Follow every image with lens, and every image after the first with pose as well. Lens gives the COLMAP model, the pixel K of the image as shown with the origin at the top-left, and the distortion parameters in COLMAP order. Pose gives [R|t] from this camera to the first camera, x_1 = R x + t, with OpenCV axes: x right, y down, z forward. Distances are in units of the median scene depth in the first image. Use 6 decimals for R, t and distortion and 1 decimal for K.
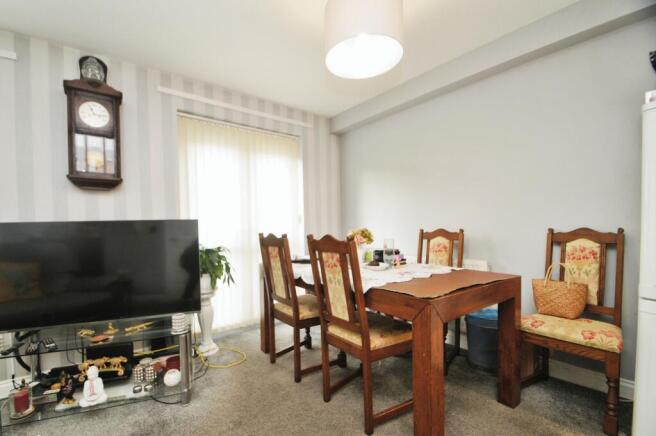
lens RADIAL K [[292.4, 0, 317.2], [0, 292.4, 222.2], [0, 0, 1]] dist [0.002945, 0.000021]
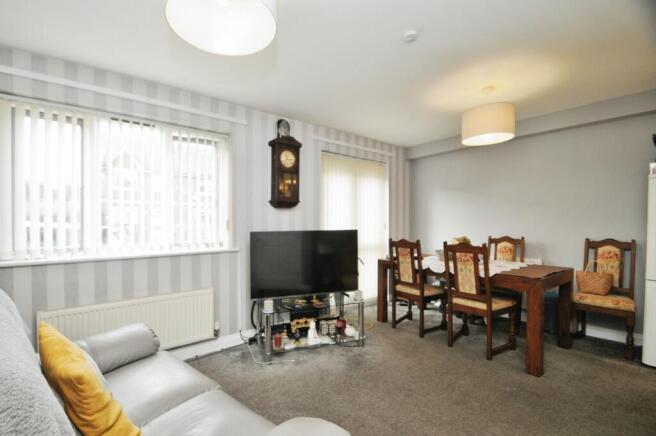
lens RADIAL K [[284.5, 0, 328.0], [0, 284.5, 218.0], [0, 0, 1]] dist [-0.000046, -0.000780]
pose [[0.999859, 0.012376, 0.011383, -0.627219], [-0.012280, 0.999889, -0.008466, -0.059844], [-0.011487, 0.008325, 0.999899, -0.515189]]
